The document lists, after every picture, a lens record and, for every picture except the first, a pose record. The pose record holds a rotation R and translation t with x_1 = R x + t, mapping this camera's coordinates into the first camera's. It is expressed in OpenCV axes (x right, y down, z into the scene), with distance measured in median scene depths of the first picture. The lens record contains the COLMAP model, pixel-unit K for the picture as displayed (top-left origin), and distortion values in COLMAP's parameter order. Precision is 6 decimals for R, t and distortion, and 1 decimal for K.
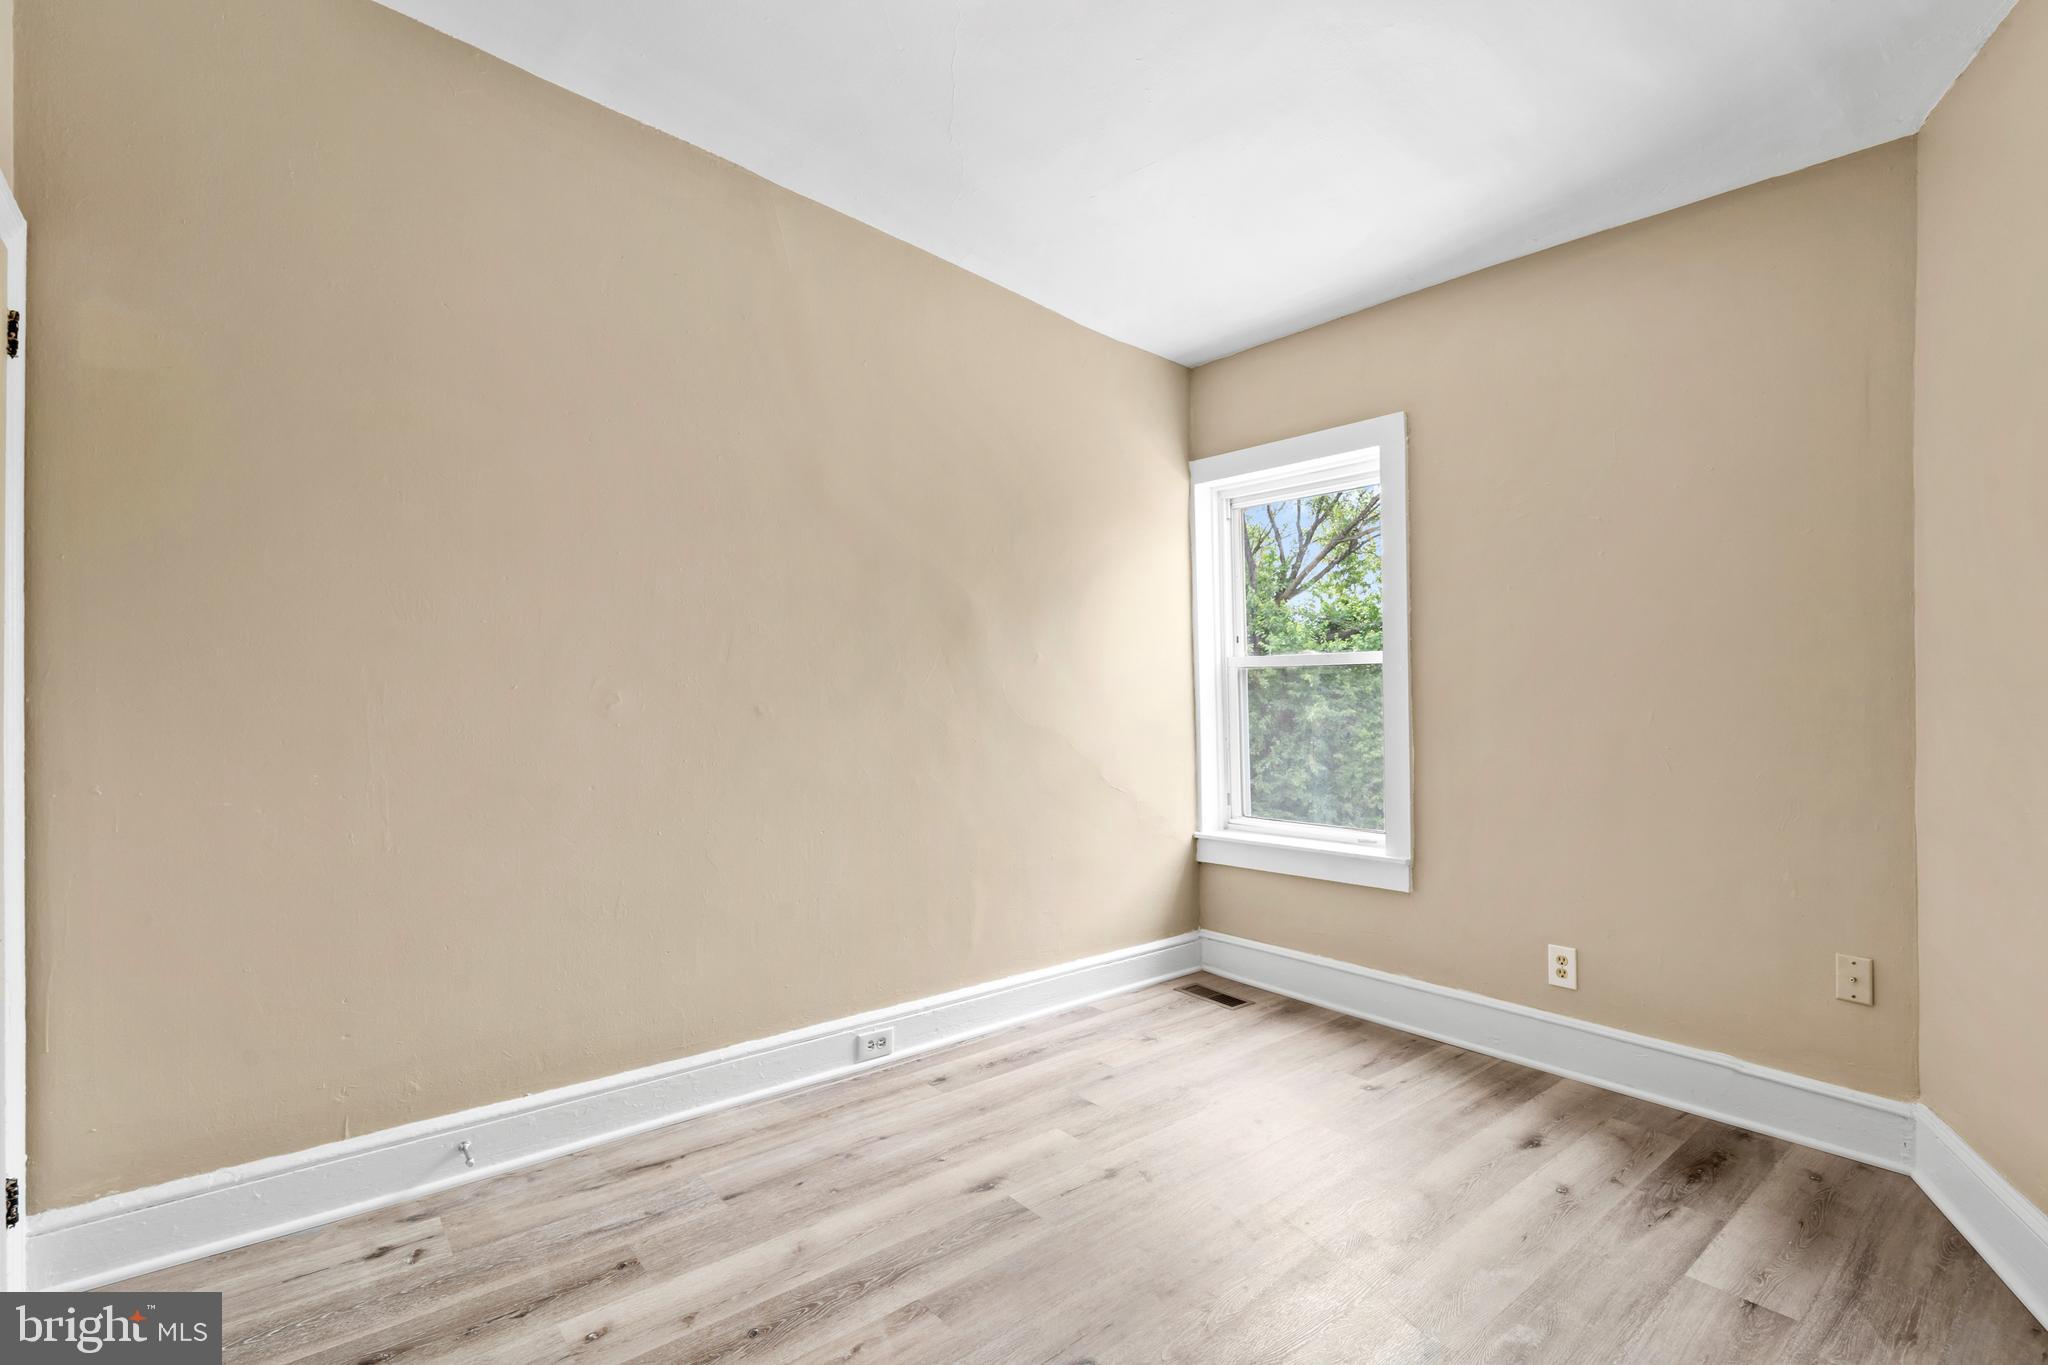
lens RADIAL K [[957.8, 0, 1008.8], [0, 957.8, 687.5], [0, 0, 1]] dist [-0.000028, 0.000446]
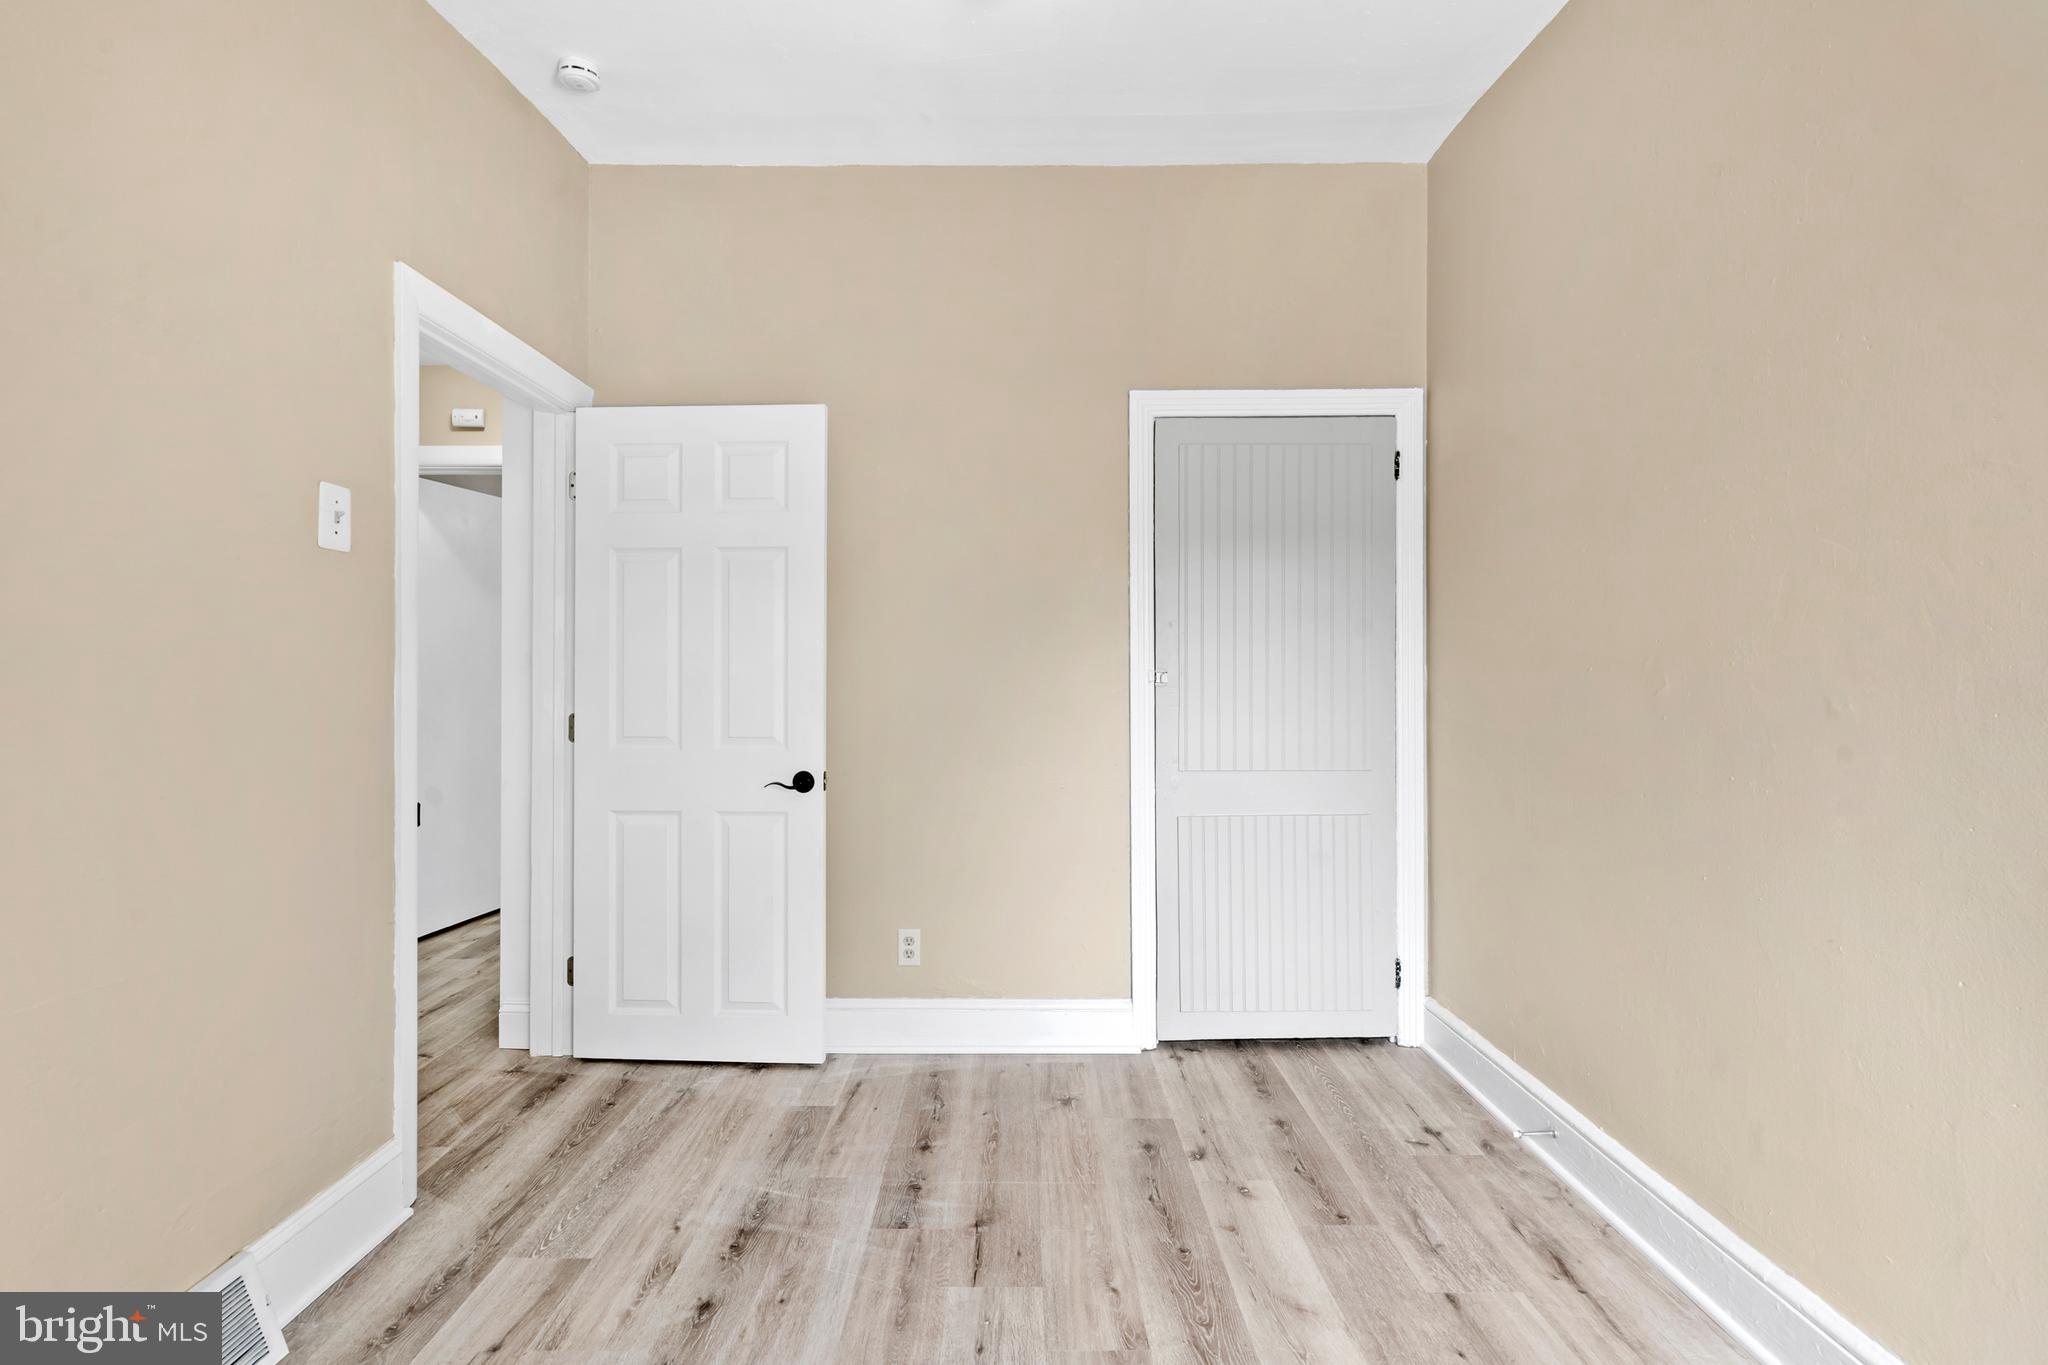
lens RADIAL K [[965.2, 0, 1009.3], [0, 965.2, 682.5], [0, 0, 1]] dist [-0.002093, 0.000705]
pose [[-0.636603, 0.005952, -0.771169, 0.597231], [0.004437, 0.999982, 0.004055, 0.007090], [0.771179, -0.000840, -0.636618, 1.286862]]
